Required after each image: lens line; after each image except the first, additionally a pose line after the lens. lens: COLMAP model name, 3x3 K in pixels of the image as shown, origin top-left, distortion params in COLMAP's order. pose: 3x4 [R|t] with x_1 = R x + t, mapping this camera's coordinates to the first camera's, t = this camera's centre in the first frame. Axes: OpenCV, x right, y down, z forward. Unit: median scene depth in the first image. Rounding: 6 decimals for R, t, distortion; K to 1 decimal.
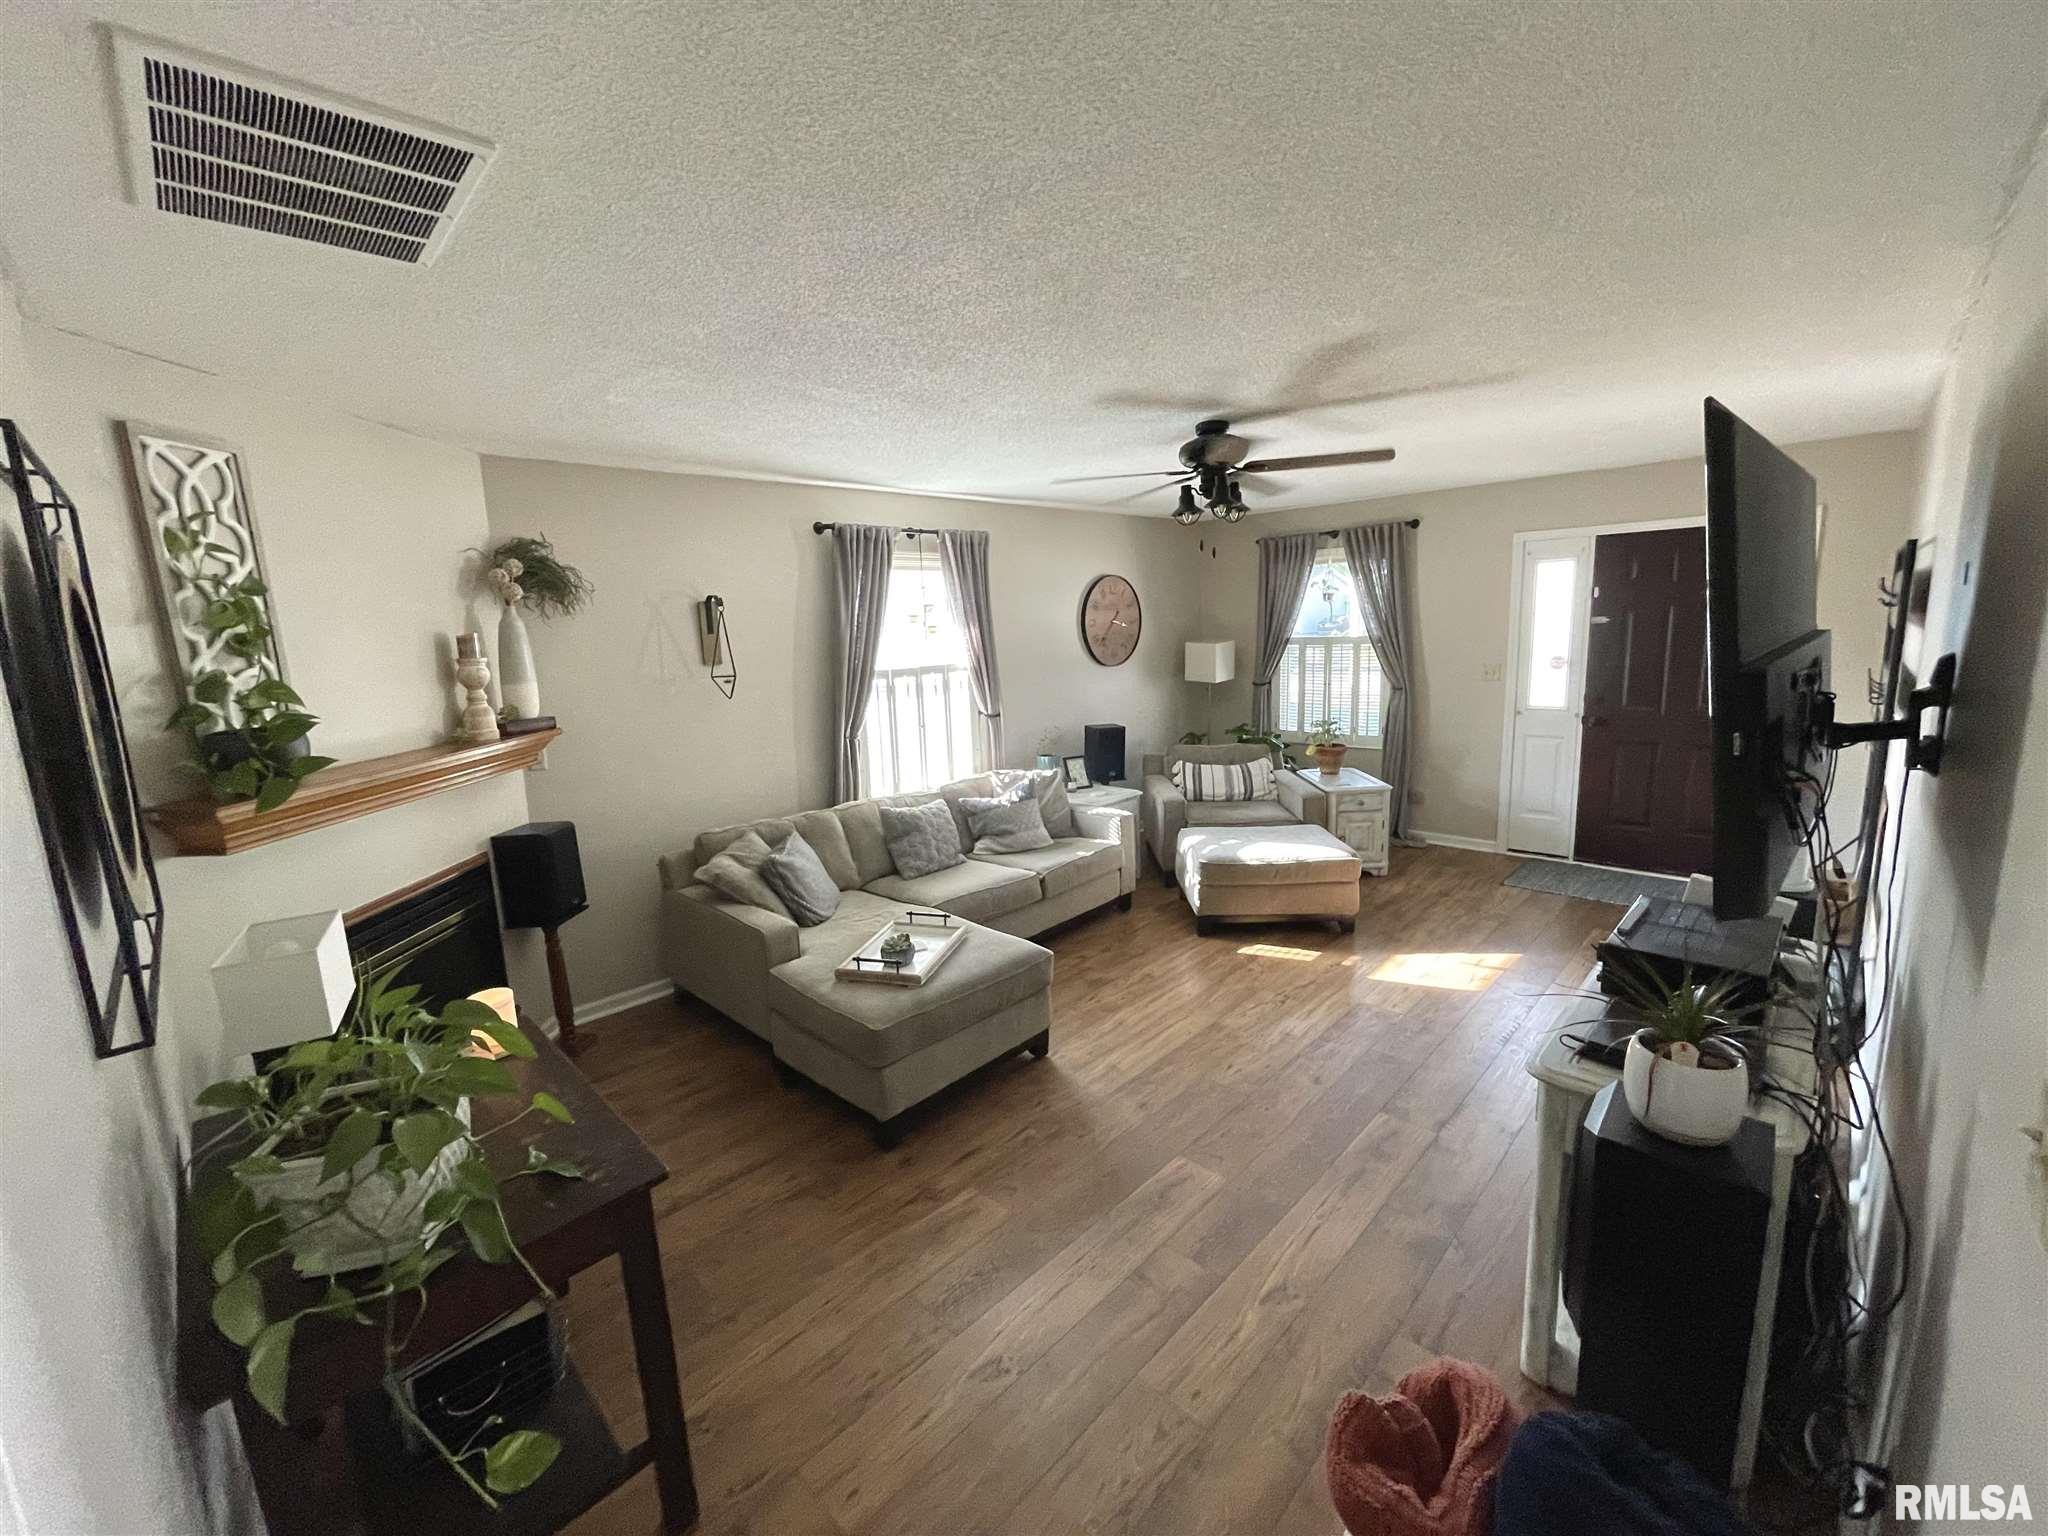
lens RADIAL K [[832.0, 0, 1016.2], [0, 832.0, 758.7], [0, 0, 1]] dist [0.007349, 0.000110]
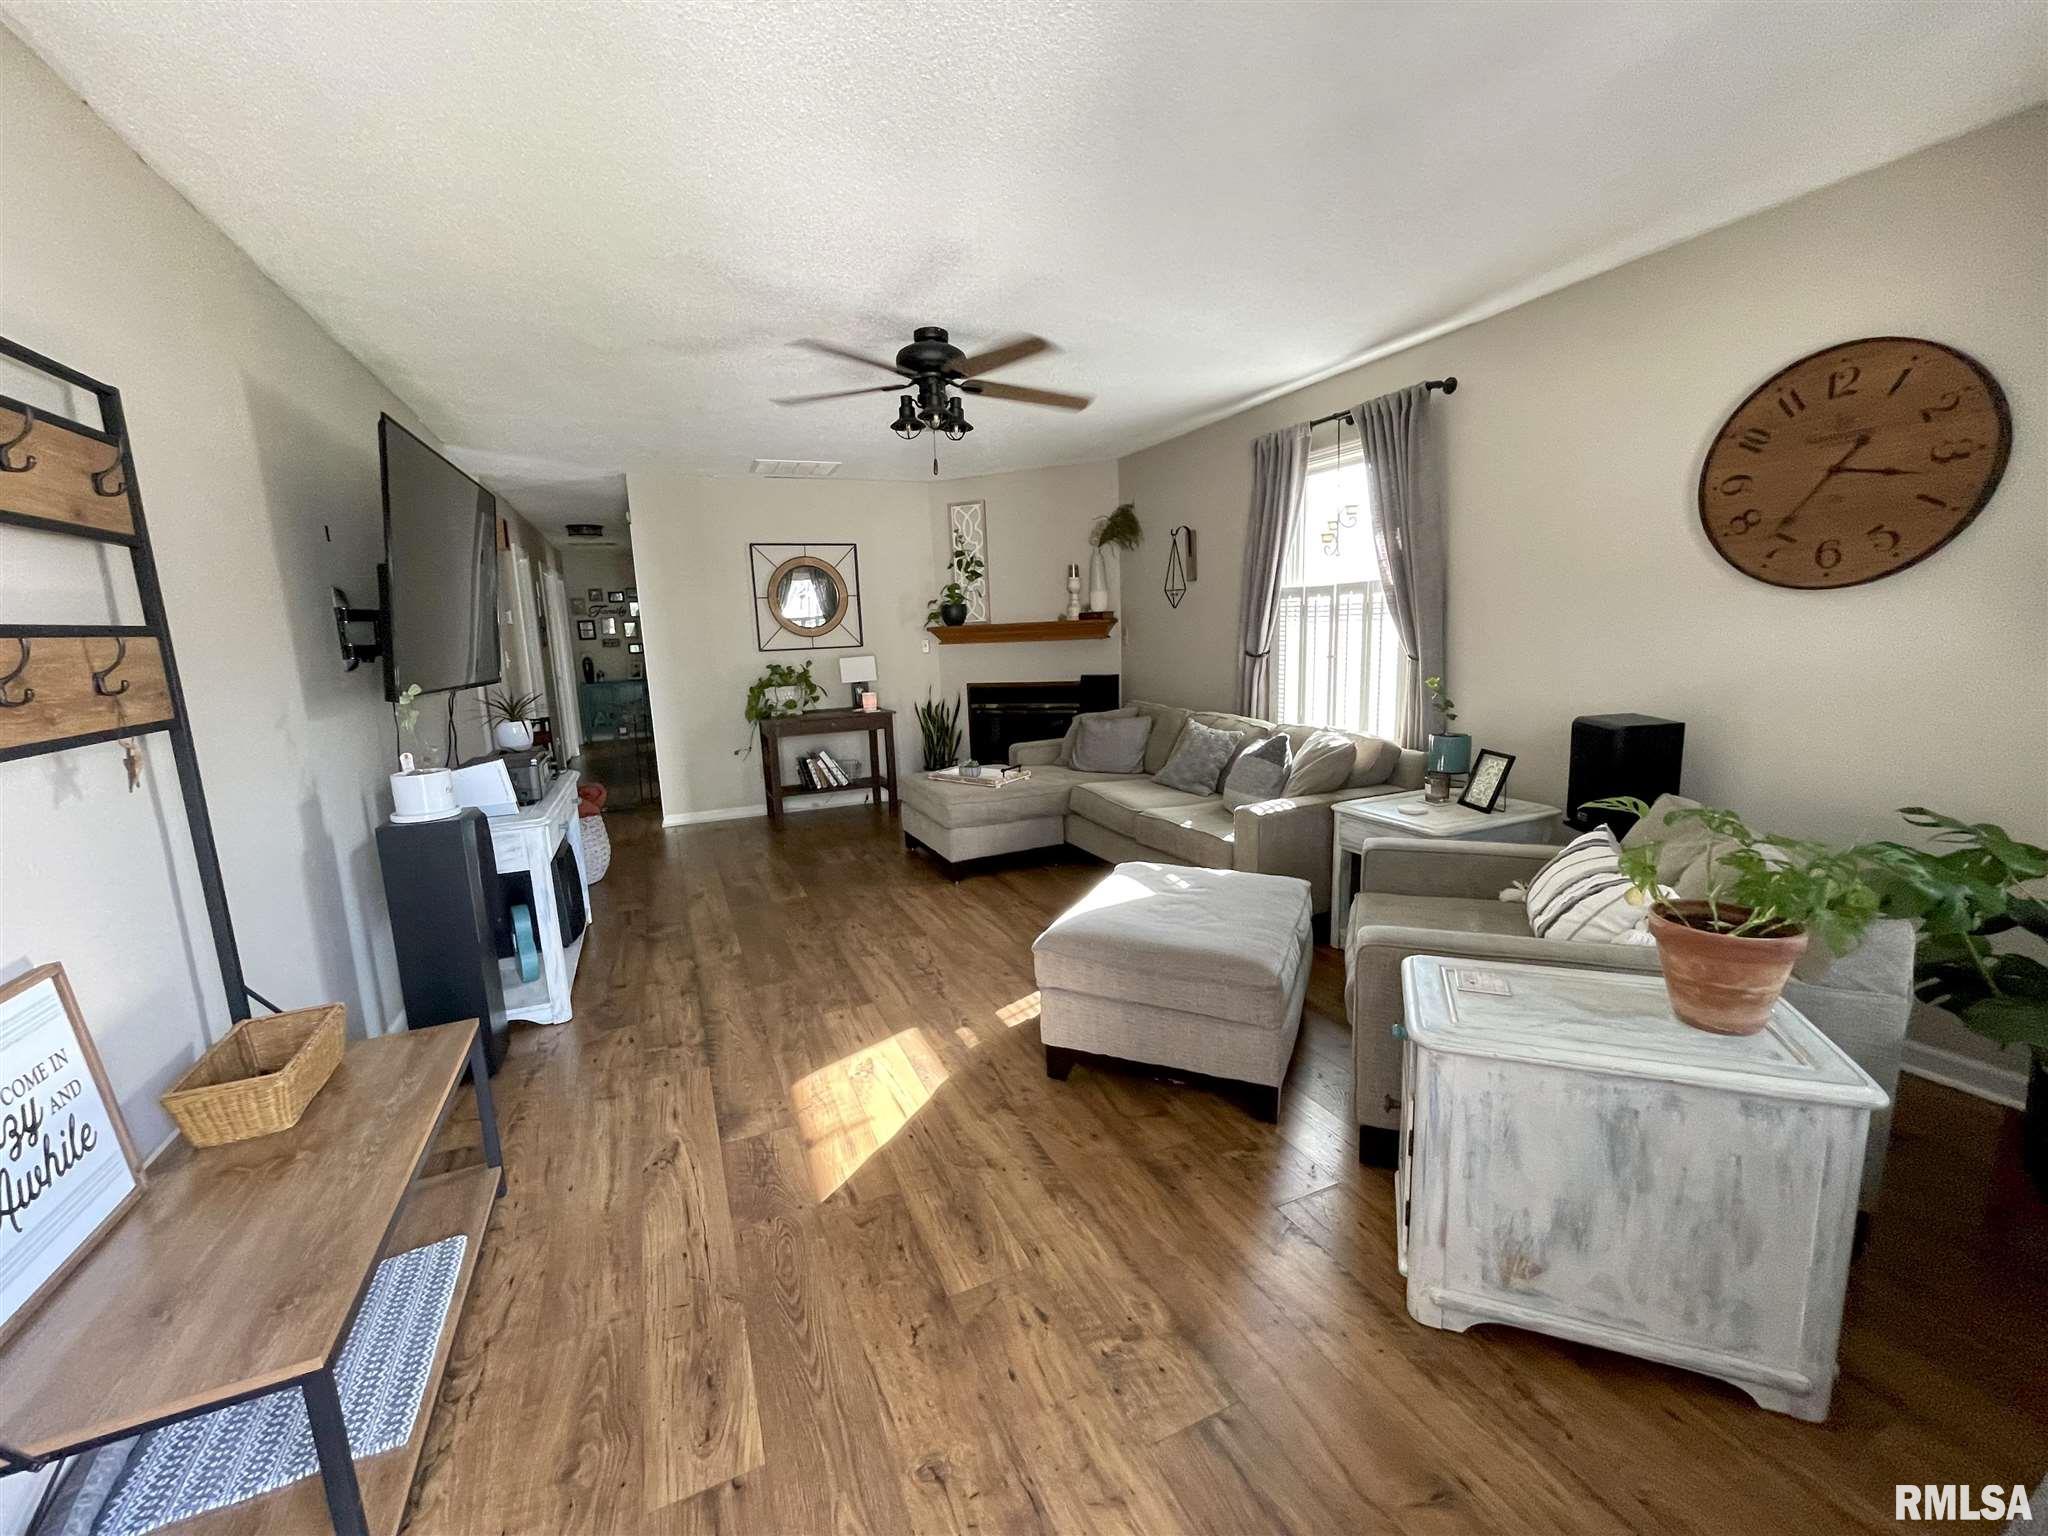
lens RADIAL K [[832.0, 0, 1016.2], [0, 832.0, 758.7], [0, 0, 1]] dist [0.007349, 0.000110]
pose [[-0.366007, 0.202925, -0.908218, 0.881304], [-0.096325, 0.962434, 0.253856, -0.137537], [0.925613, 0.180397, -0.332711, 1.130181]]
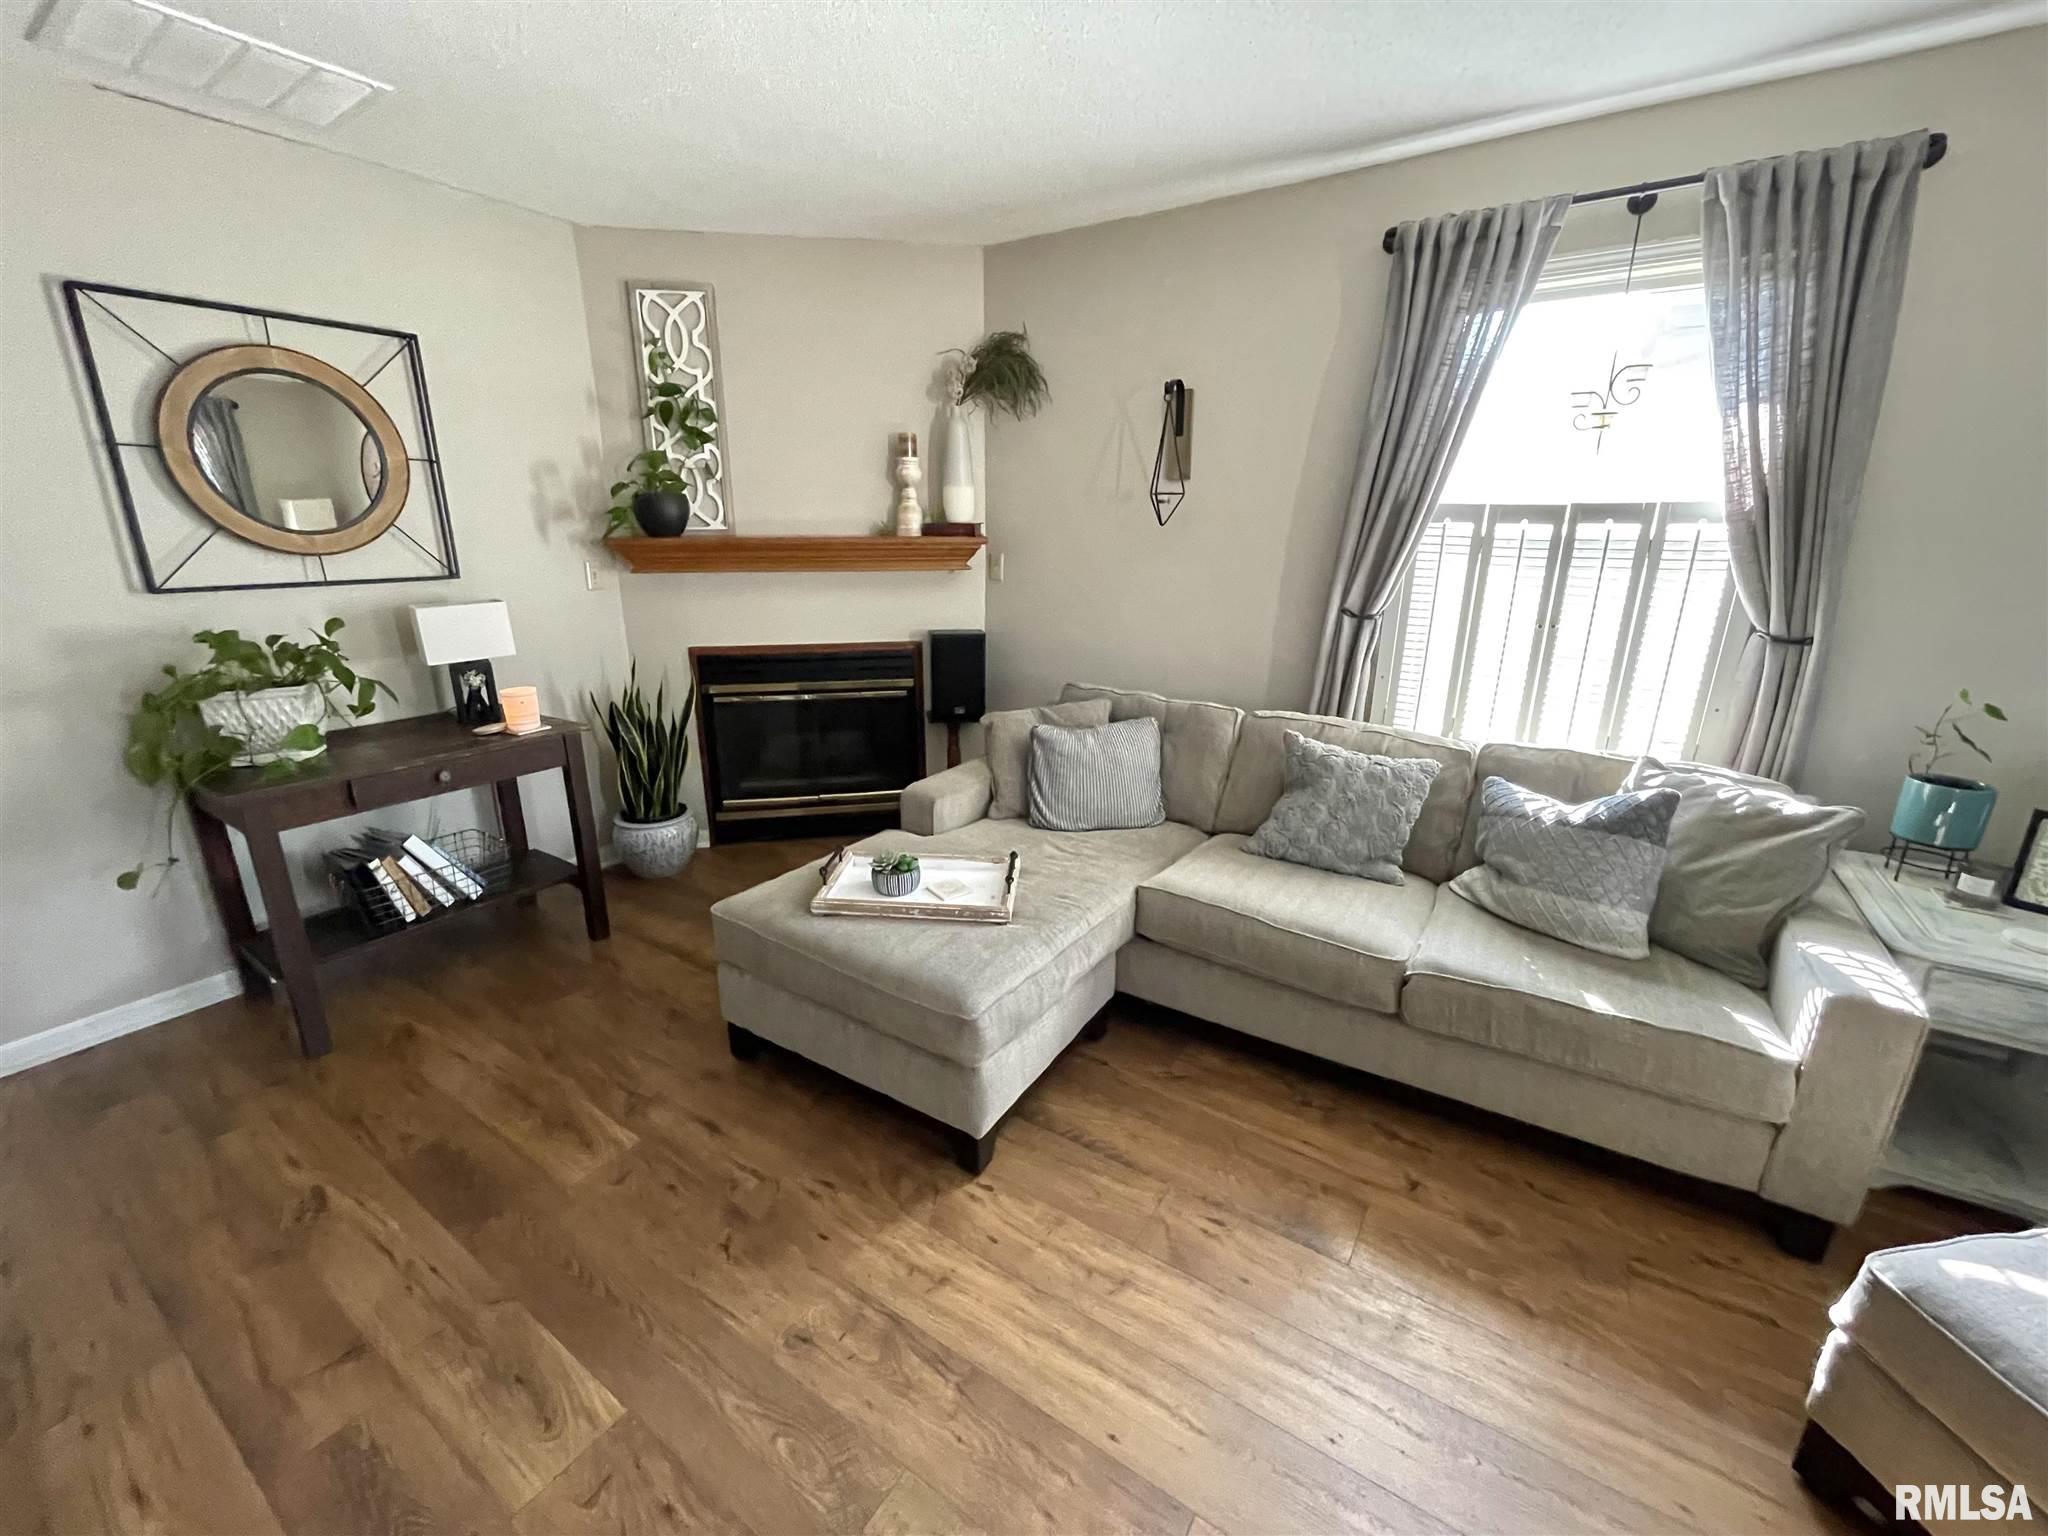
lens RADIAL K [[832.0, 0, 1016.2], [0, 832.0, 758.7], [0, 0, 1]] dist [0.007349, 0.000110]
pose [[0.191591, 0.314517, -0.929716, 0.363614], [-0.170224, 0.943557, 0.284120, -0.058925], [0.966601, 0.103825, 0.234315, 0.651283]]
